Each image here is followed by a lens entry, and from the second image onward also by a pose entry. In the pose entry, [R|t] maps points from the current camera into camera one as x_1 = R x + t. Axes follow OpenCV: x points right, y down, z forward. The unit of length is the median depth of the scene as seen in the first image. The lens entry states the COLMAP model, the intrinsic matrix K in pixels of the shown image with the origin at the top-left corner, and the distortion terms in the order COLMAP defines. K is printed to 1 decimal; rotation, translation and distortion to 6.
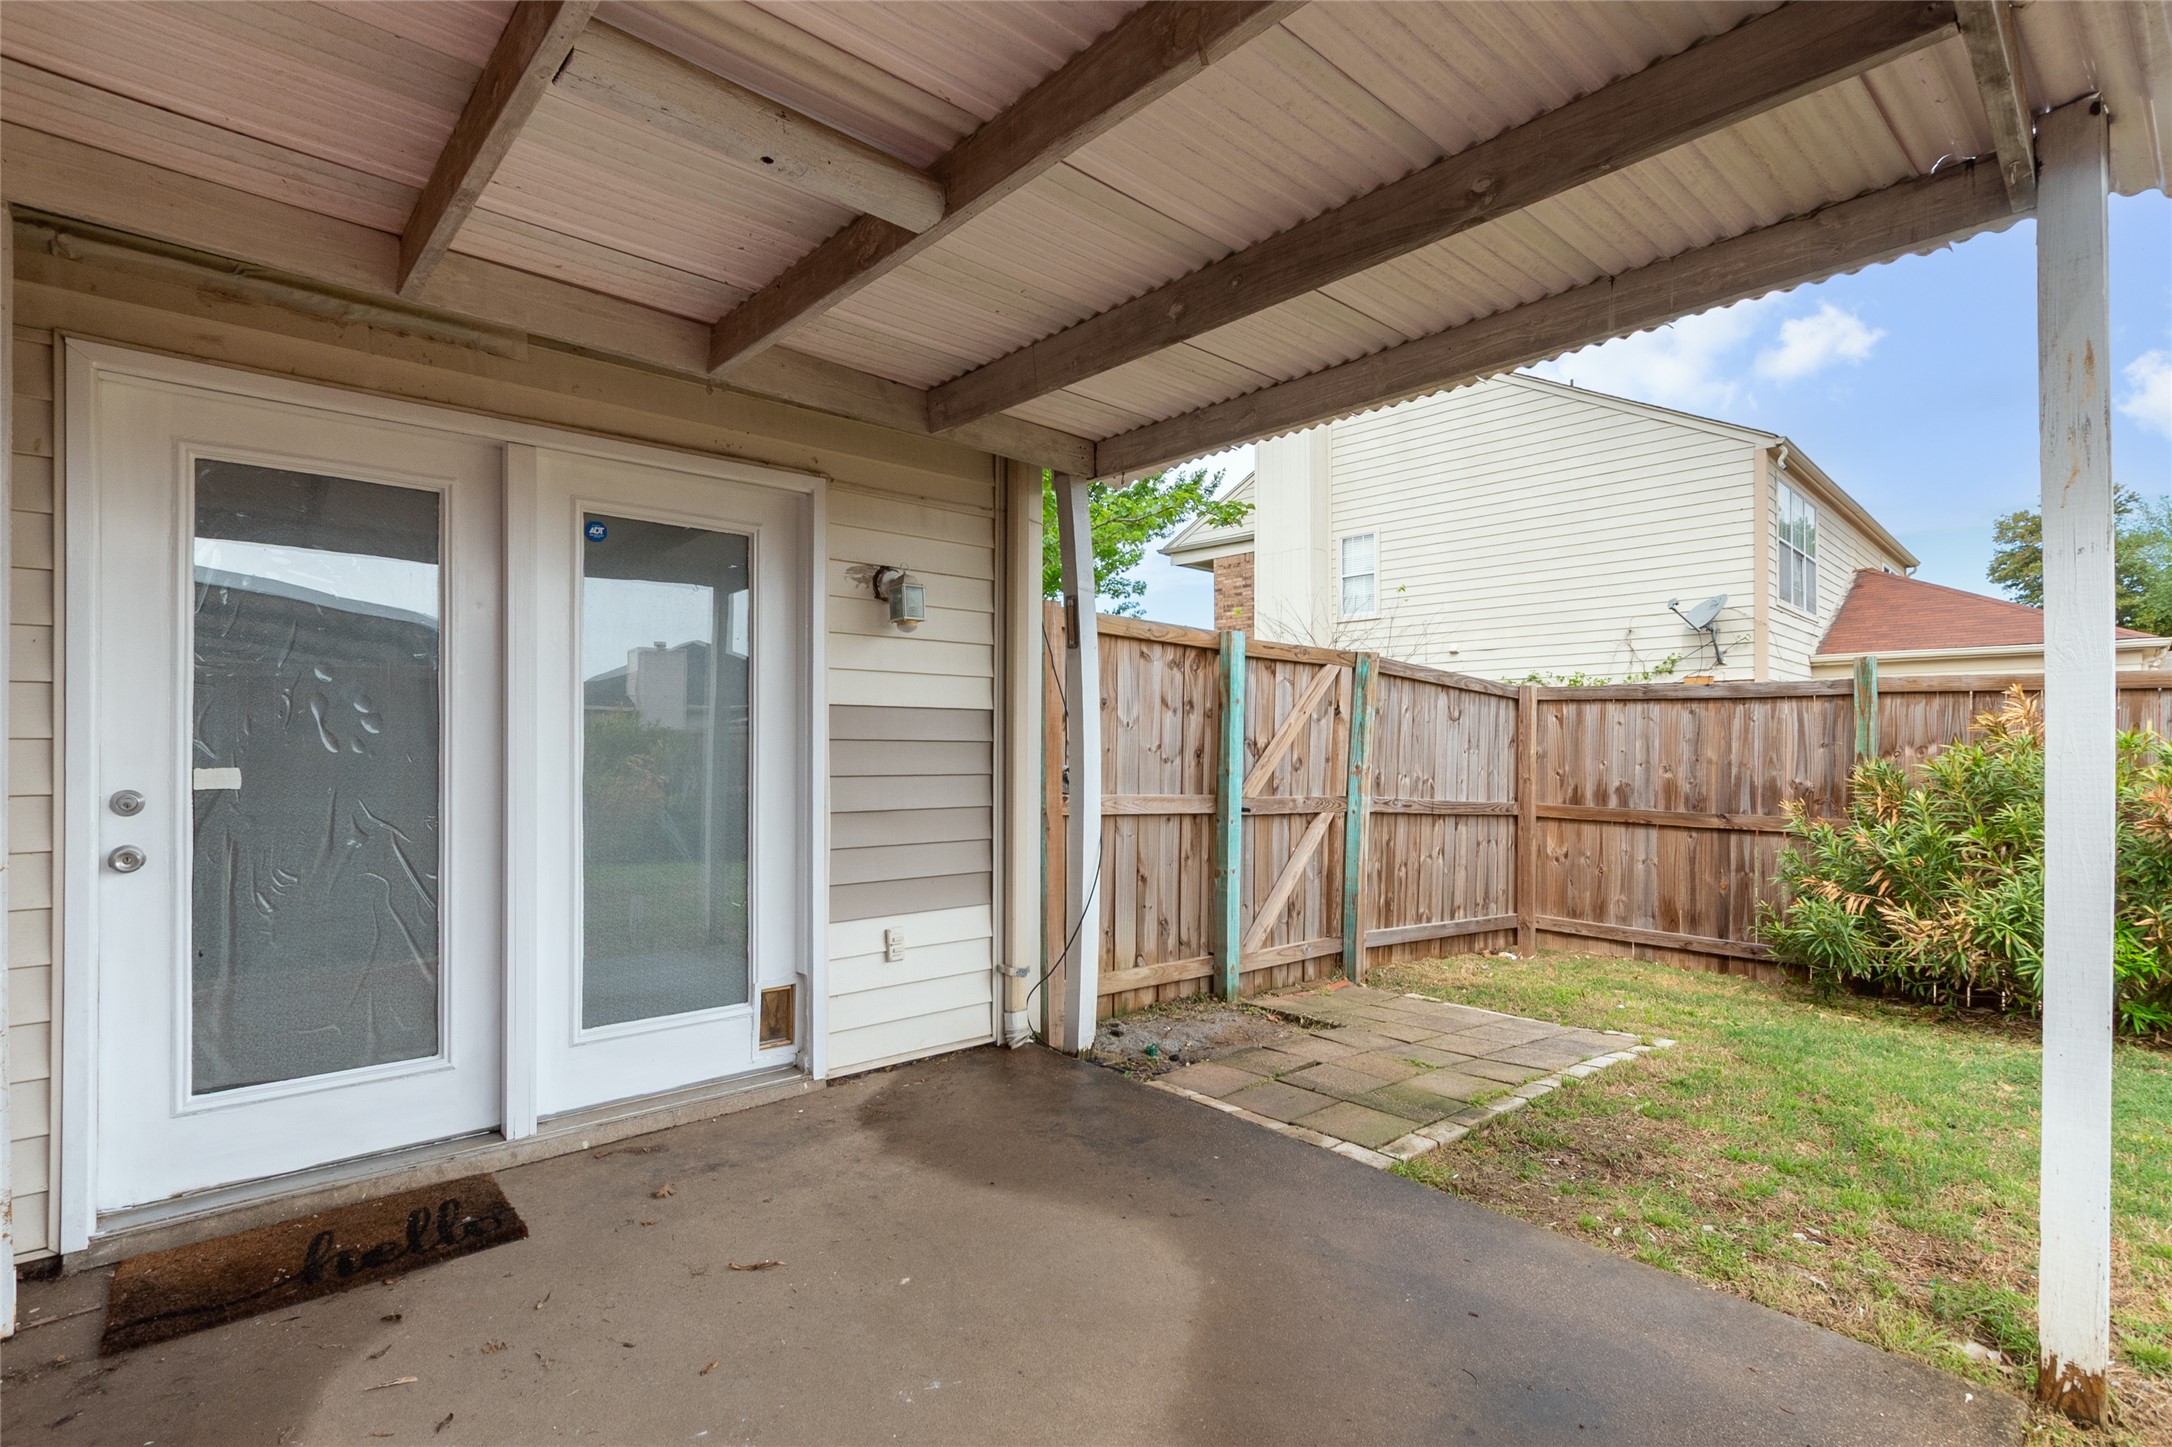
lens RADIAL K [[1021.2, 0, 1092.0], [0, 1021.2, 753.3], [0, 0, 1]] dist [-0.000624, -0.000263]
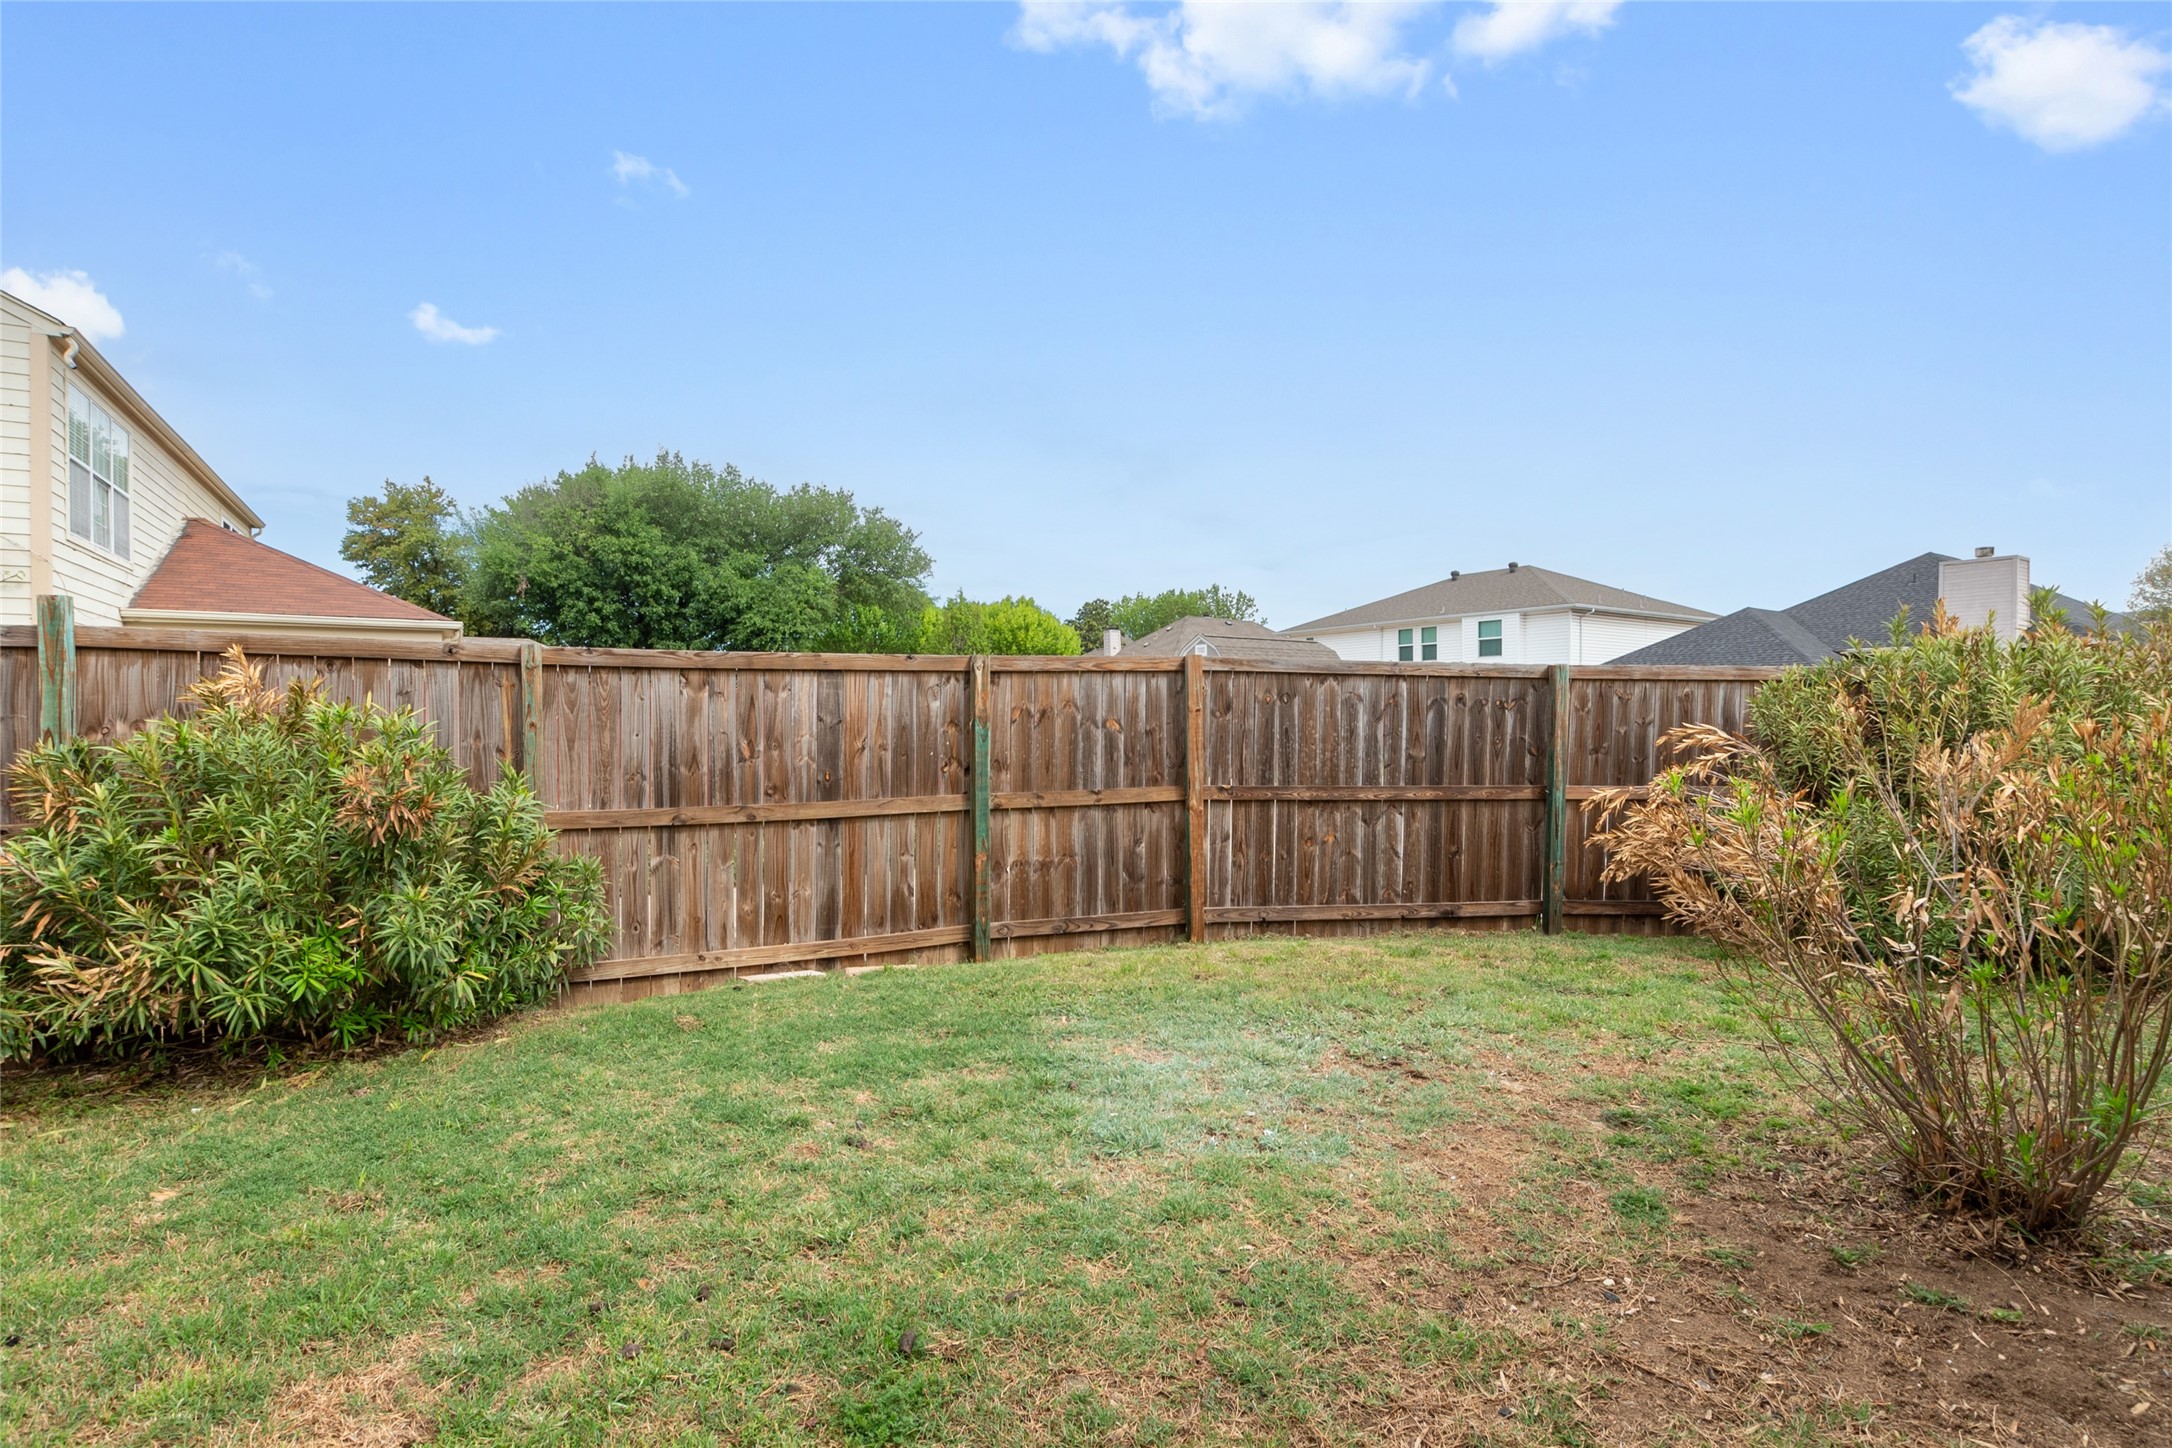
lens RADIAL K [[1034.8, 0, 1098.5], [0, 1034.8, 726.8], [0, 0, 1]] dist [-0.029402, 0.000561]
pose [[0.222701, -0.008609, 0.974849, 0.219061], [0.006111, 0.999954, 0.007435, -0.003142], [-0.974868, 0.004301, 0.222744, 0.121327]]
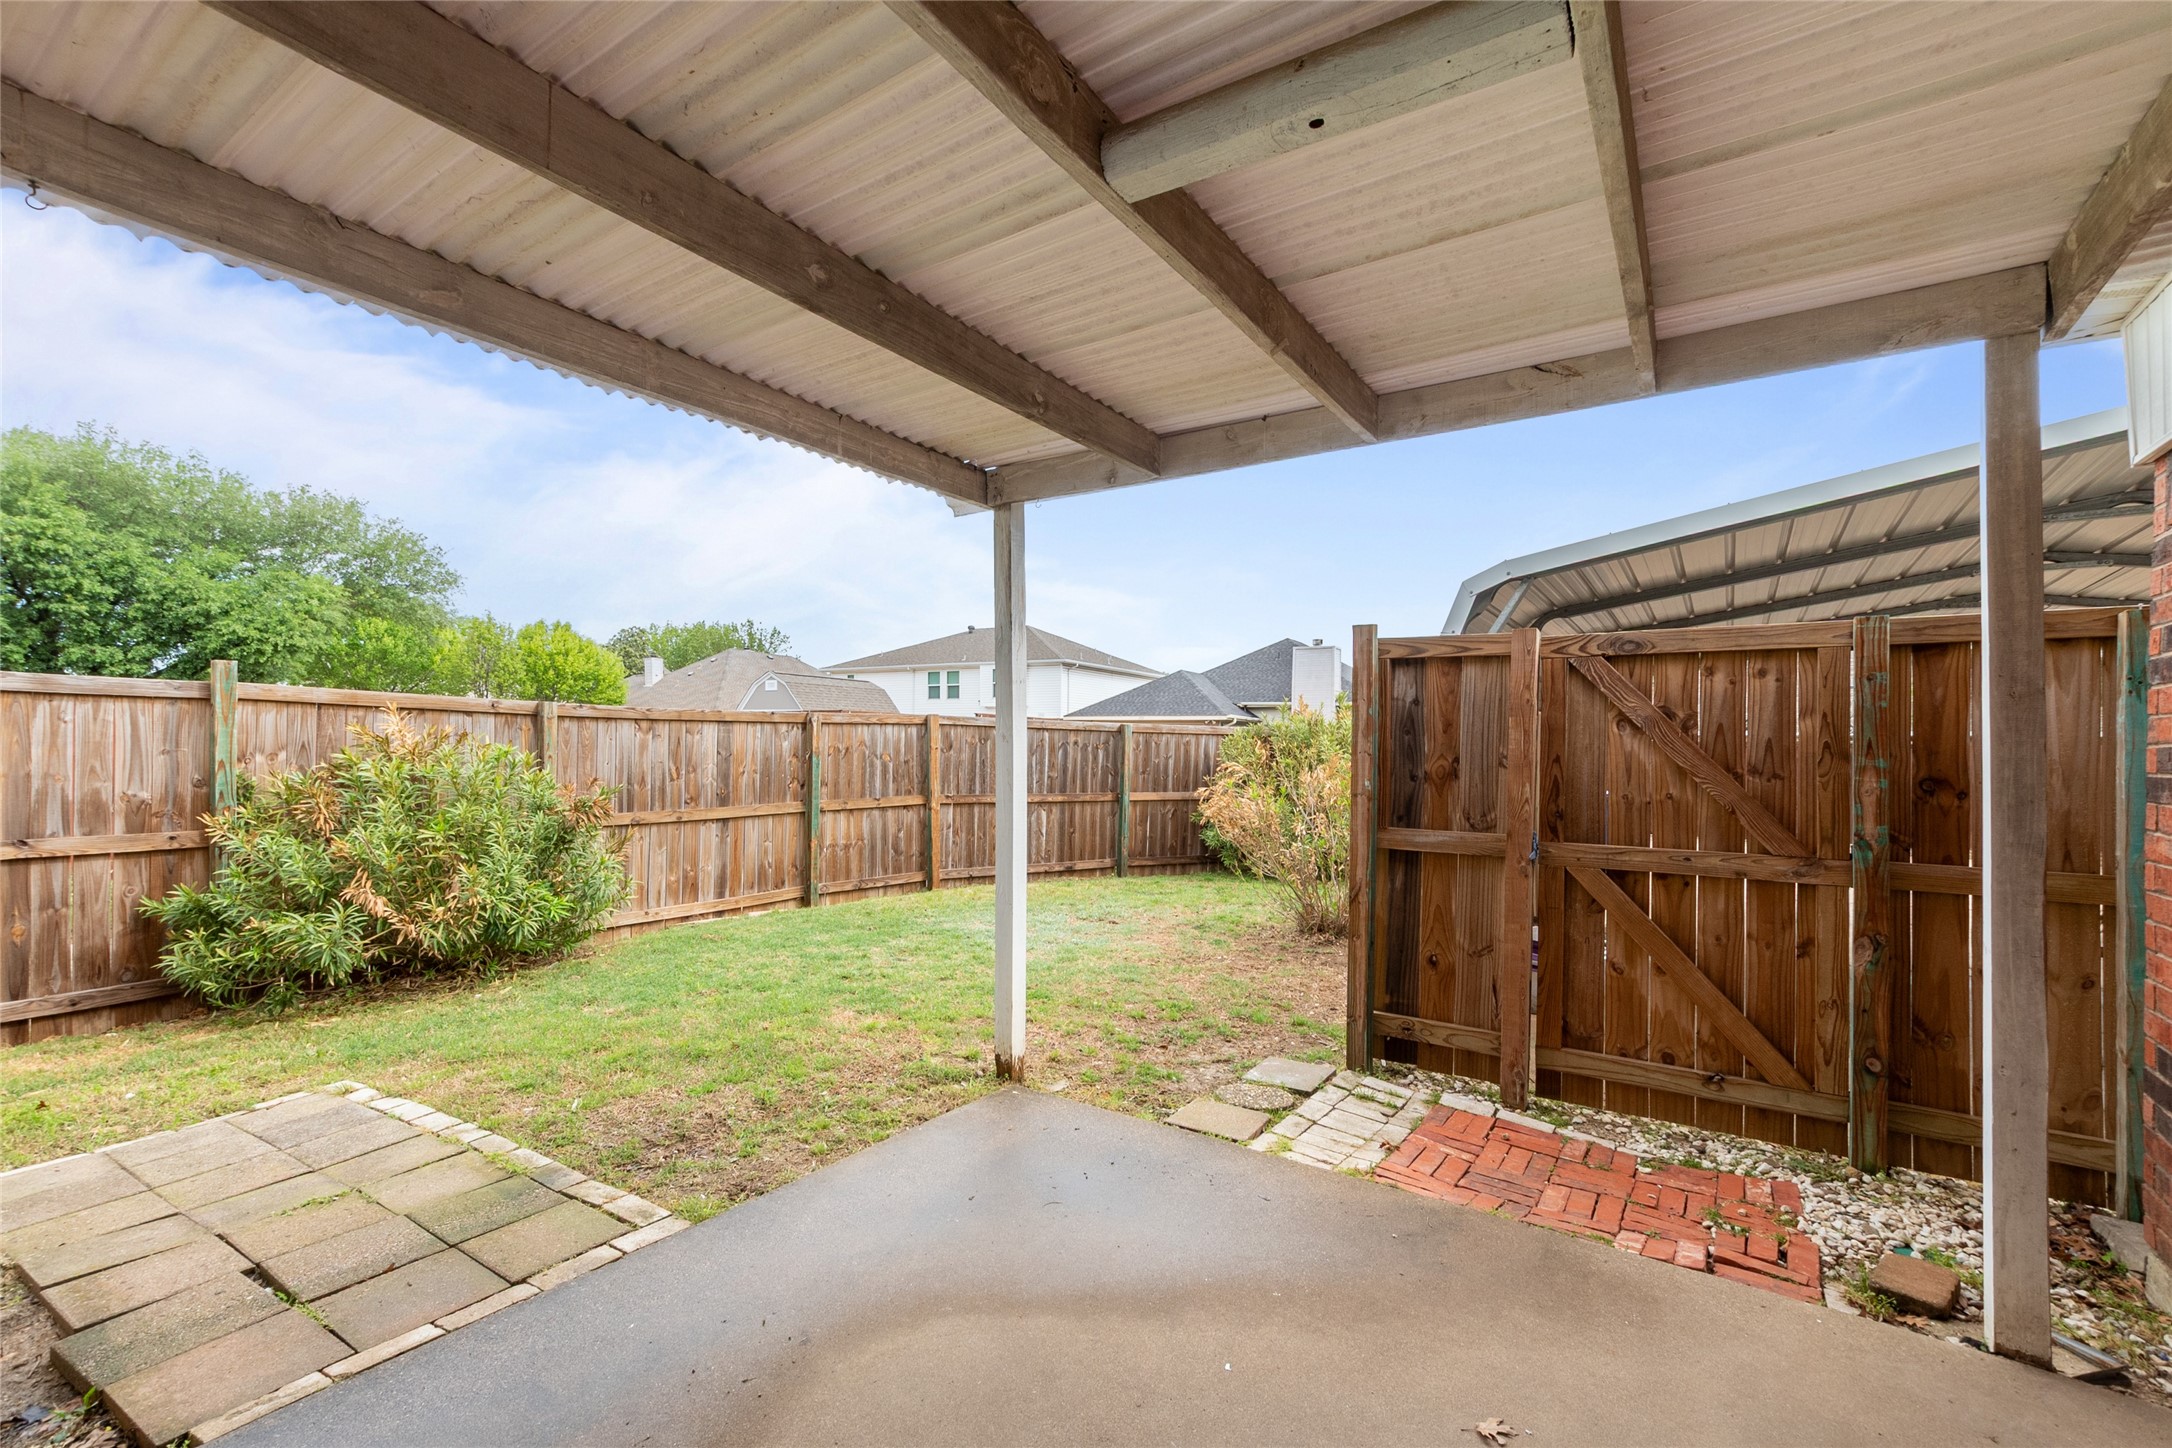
lens RADIAL K [[994.8, 0, 1074.3], [0, 994.8, 733.8], [0, 0, 1]] dist [-0.007816, 0.000079]
pose [[-0.253562, 0.007285, 0.967292, -0.335558], [-0.005883, 0.999942, -0.009073, -0.020396], [-0.967301, -0.007991, -0.253505, 0.428030]]
